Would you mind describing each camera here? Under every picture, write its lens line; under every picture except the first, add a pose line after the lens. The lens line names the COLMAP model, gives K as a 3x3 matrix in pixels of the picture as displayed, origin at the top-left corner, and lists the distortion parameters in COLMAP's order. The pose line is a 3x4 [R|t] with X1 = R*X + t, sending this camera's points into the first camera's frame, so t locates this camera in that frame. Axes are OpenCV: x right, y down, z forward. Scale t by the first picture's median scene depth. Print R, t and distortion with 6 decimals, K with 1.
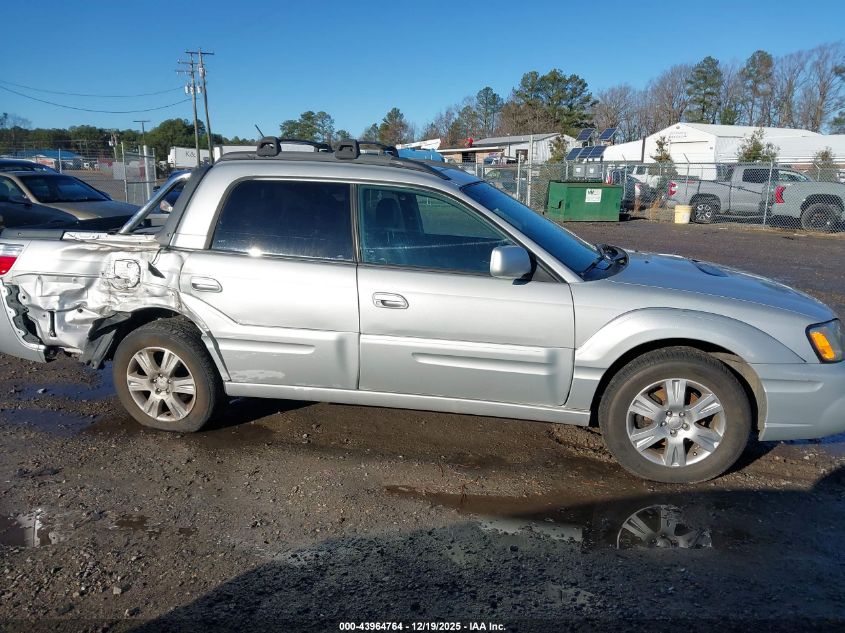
lens RADIAL K [[635.4, 0, 425.4], [0, 635.4, 317.4], [0, 0, 1]] dist [0.029552, -0.018120]
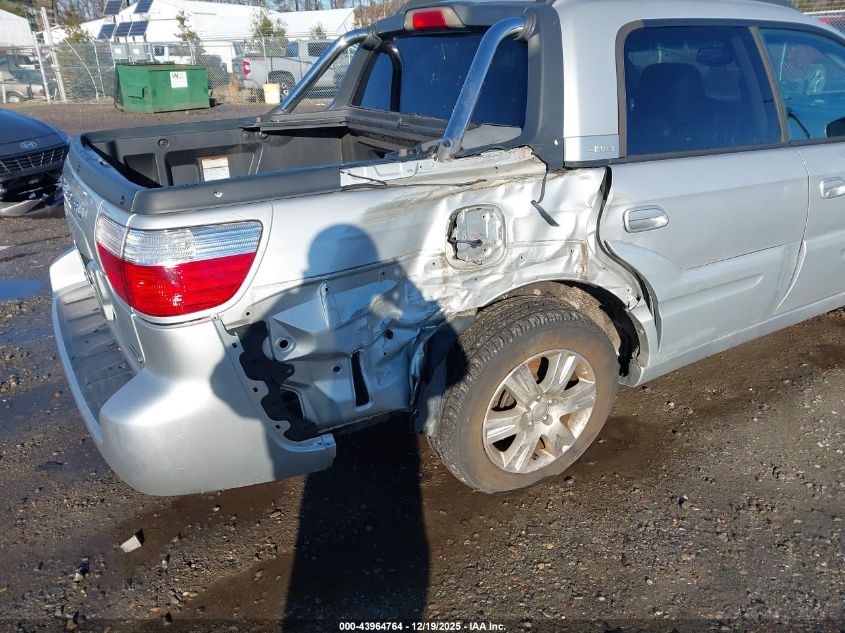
lens RADIAL K [[635.4, 0, 423.1], [0, 635.4, 317.3], [0, 0, 1]] dist [0.029552, -0.018120]
pose [[0.746760, -0.291990, 0.597572, -0.109625], [0.188686, 0.954570, 0.230636, -0.017308], [-0.637768, -0.059477, 0.767929, 0.085676]]
